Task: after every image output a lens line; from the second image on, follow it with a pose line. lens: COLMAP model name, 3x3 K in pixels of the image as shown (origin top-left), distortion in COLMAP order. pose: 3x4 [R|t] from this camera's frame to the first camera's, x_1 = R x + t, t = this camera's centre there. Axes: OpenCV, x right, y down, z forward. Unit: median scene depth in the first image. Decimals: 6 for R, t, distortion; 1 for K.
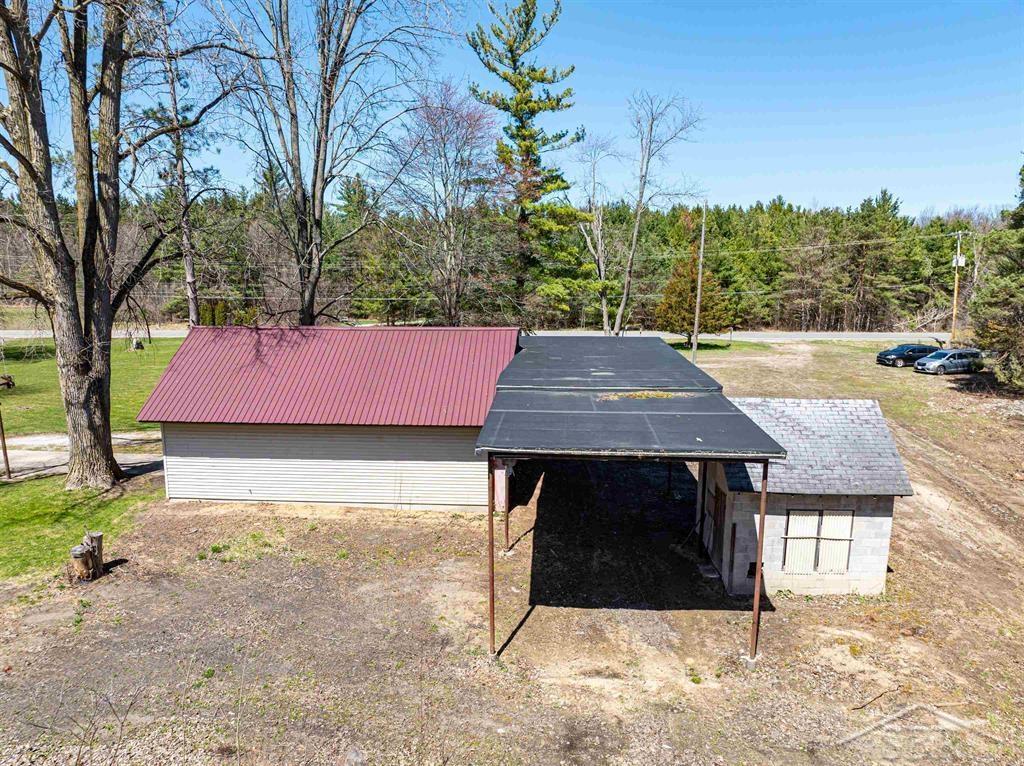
lens RADIAL K [[723.2, 0, 505.8], [0, 723.2, 391.7], [0, 0, 1]] dist [-0.059316, 0.035579]
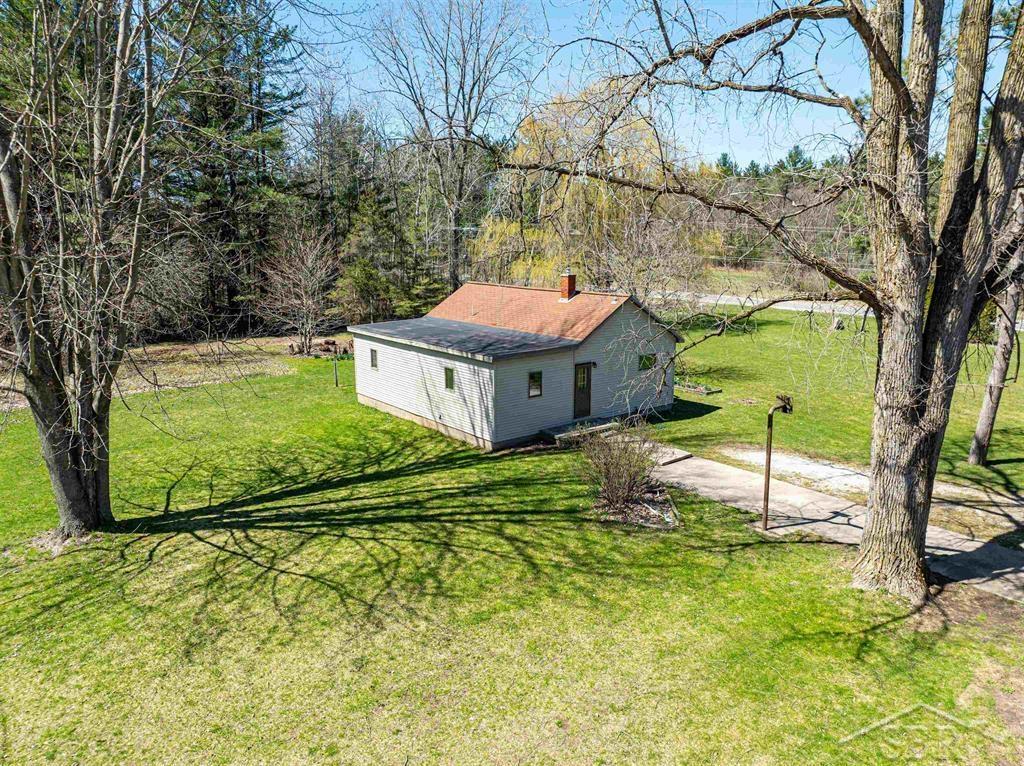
lens RADIAL K [[723.2, 0, 510.3], [0, 723.2, 390.3], [0, 0, 1]] dist [-0.059316, 0.035579]
pose [[0.665696, 0.156754, -0.729573, -0.381033], [-0.121575, 0.987408, 0.101220, -0.076373], [0.736253, 0.021316, 0.676371, 0.305136]]
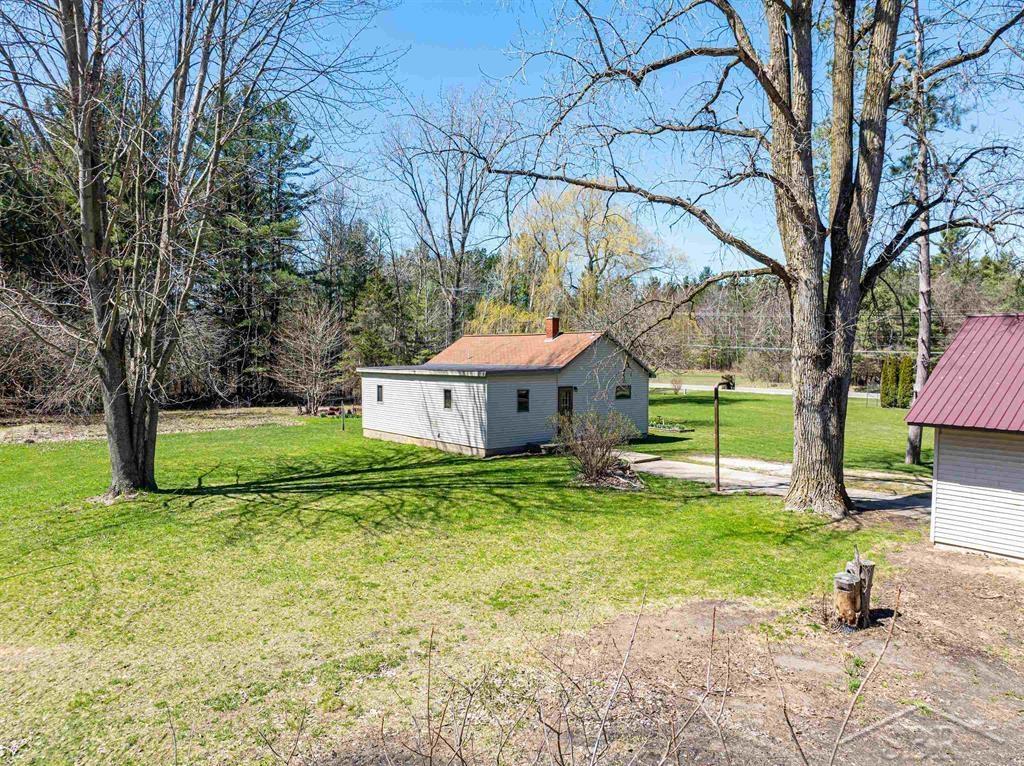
lens RADIAL K [[723.2, 0, 509.4], [0, 723.2, 388.0], [0, 0, 1]] dist [-0.059316, 0.035579]
pose [[0.669849, 0.035351, -0.741656, -0.237165], [-0.124254, 0.990117, -0.065029, 0.094814], [0.732027, 0.135713, 0.667621, 0.213406]]
